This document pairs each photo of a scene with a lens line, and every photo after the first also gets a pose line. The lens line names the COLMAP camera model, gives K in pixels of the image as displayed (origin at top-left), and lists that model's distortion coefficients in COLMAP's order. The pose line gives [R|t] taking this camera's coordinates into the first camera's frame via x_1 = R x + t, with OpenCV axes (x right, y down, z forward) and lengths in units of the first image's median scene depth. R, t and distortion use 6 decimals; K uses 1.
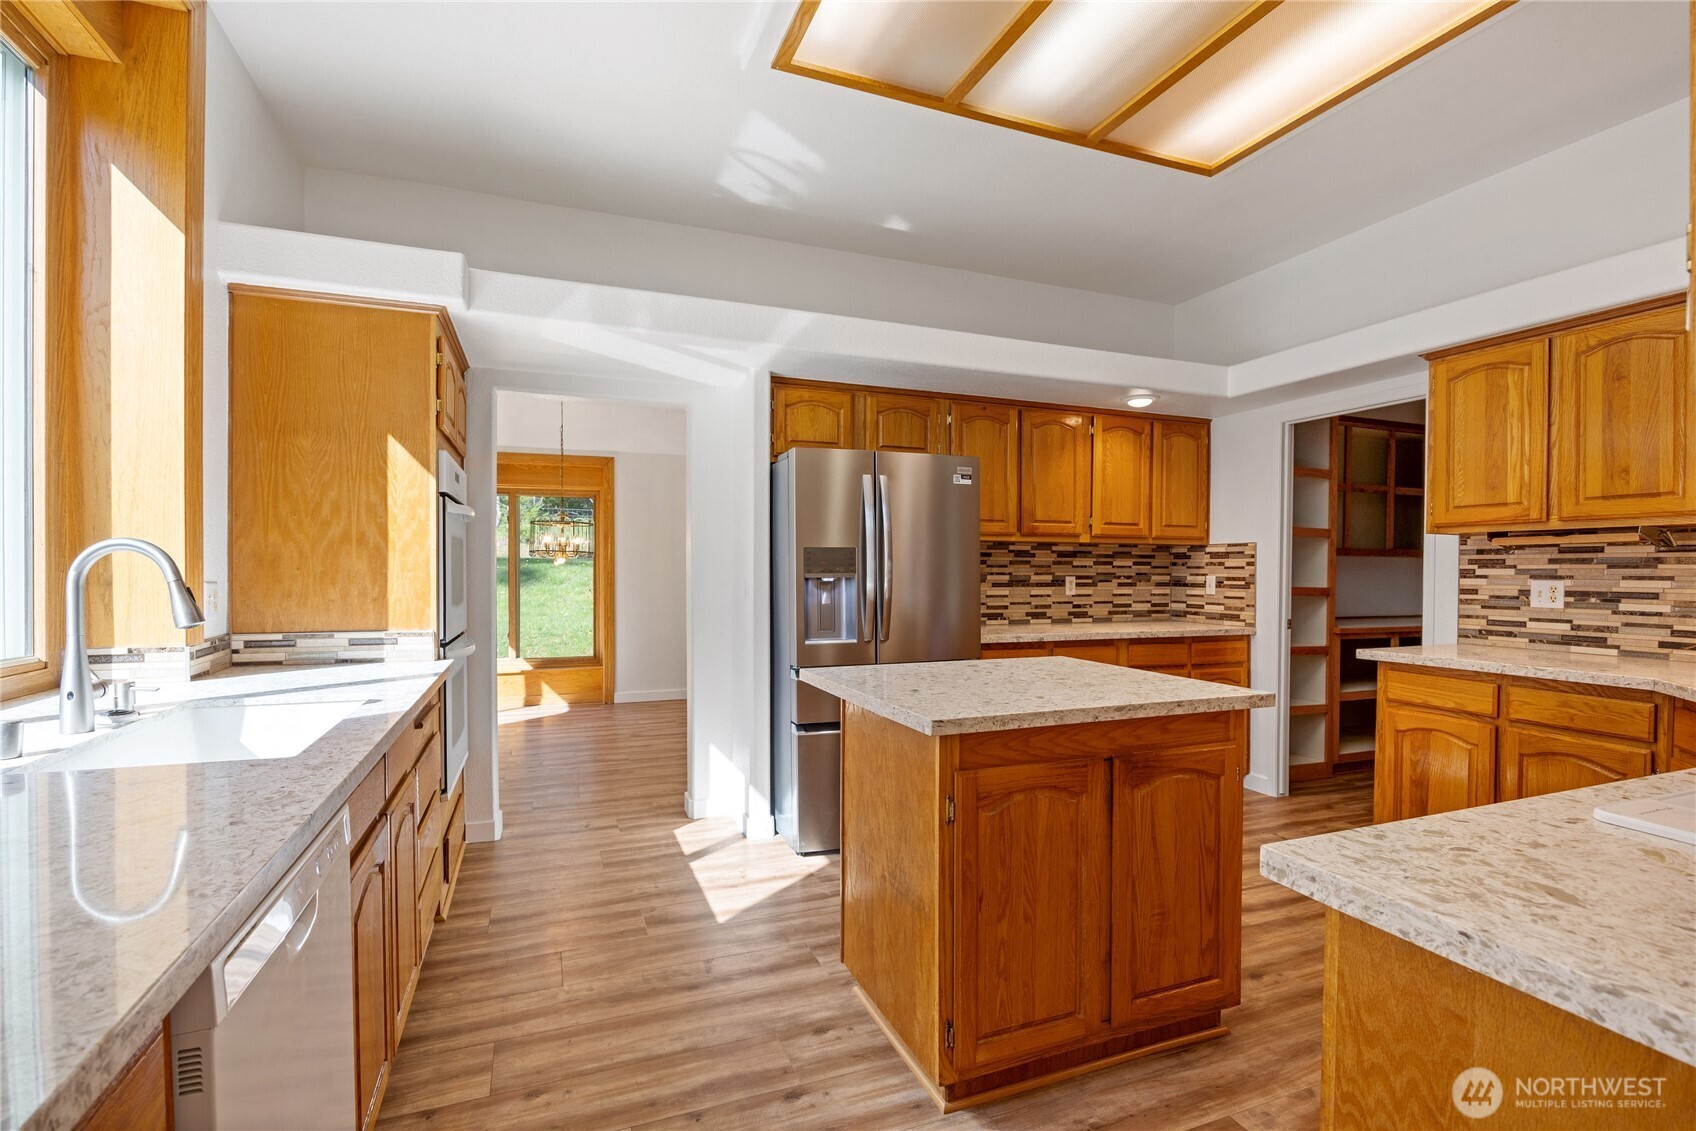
lens RADIAL K [[792.1, 0, 857.8], [0, 792.1, 580.6], [0, 0, 1]] dist [-0.004467, -0.001074]
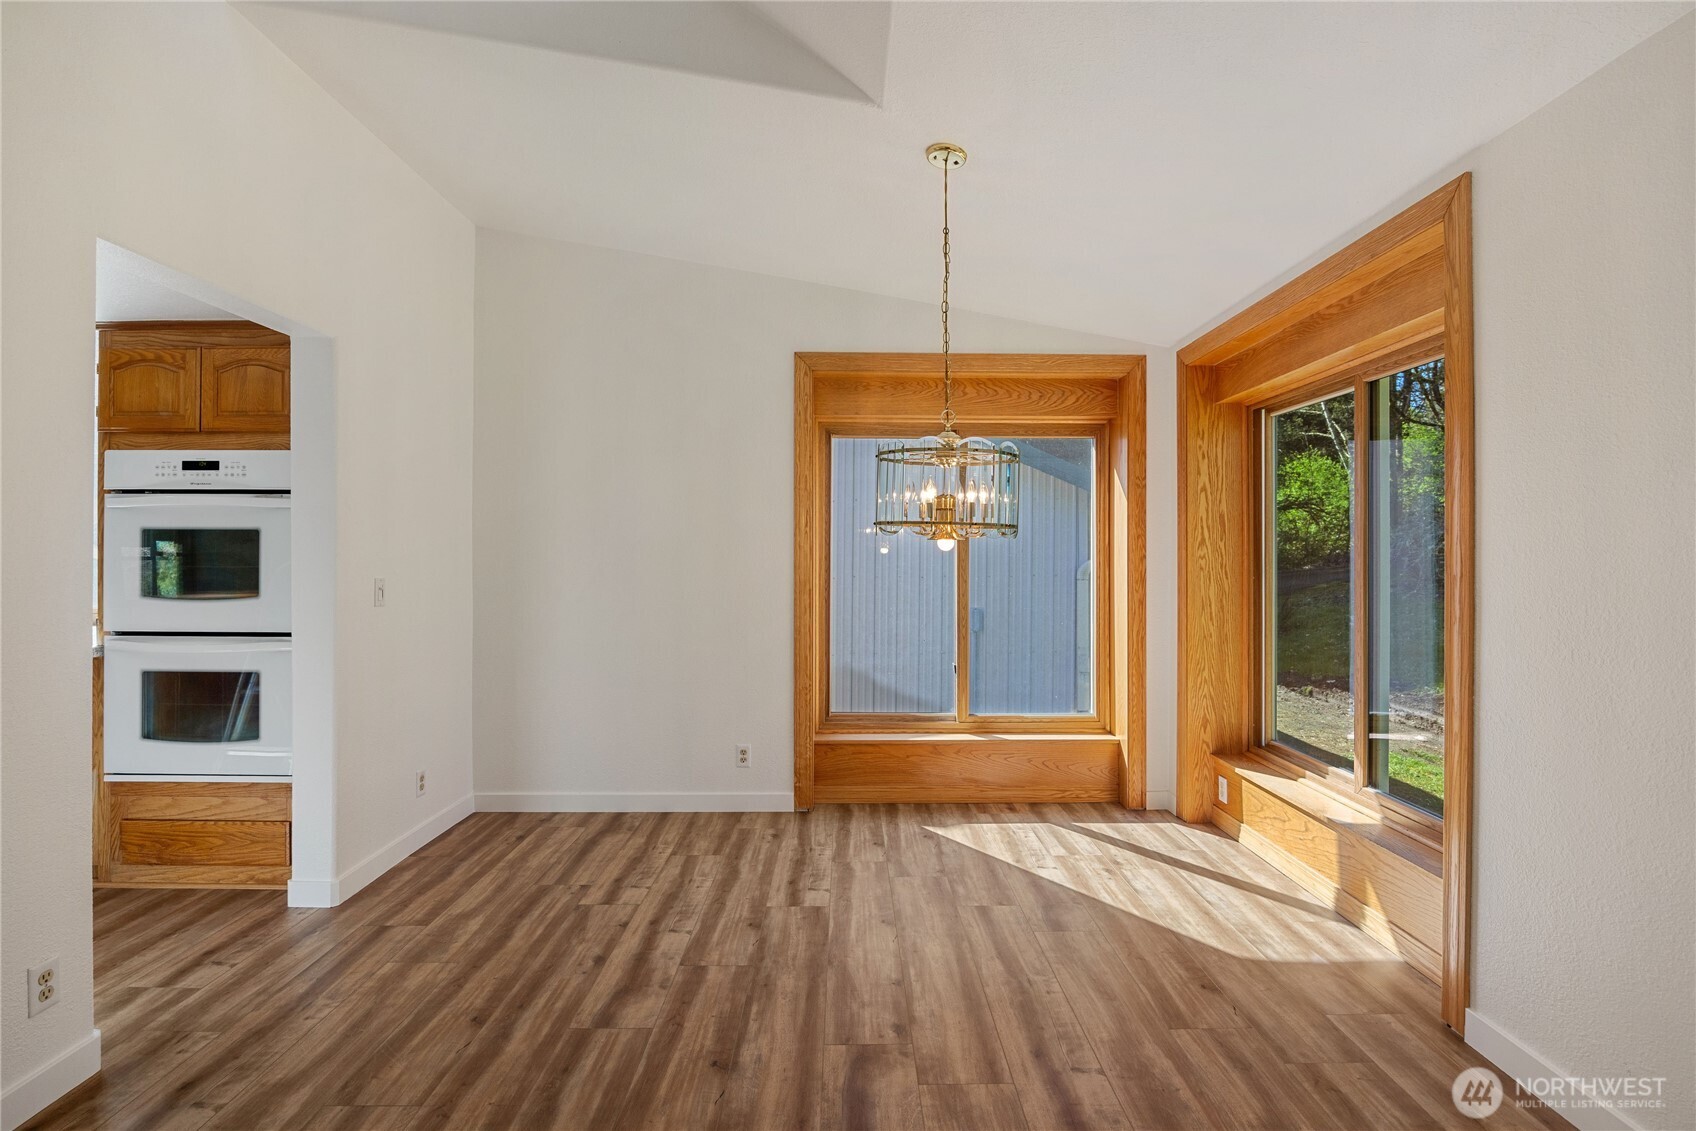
lens RADIAL K [[792.1, 0, 845.6], [0, 792.1, 537.7], [0, 0, 1]] dist [-0.004467, -0.001074]
pose [[-0.374932, -0.013183, -0.926959, 0.080817], [-0.016488, 0.999836, -0.007550, -0.050156], [0.926906, 0.012453, -0.375088, 2.109937]]
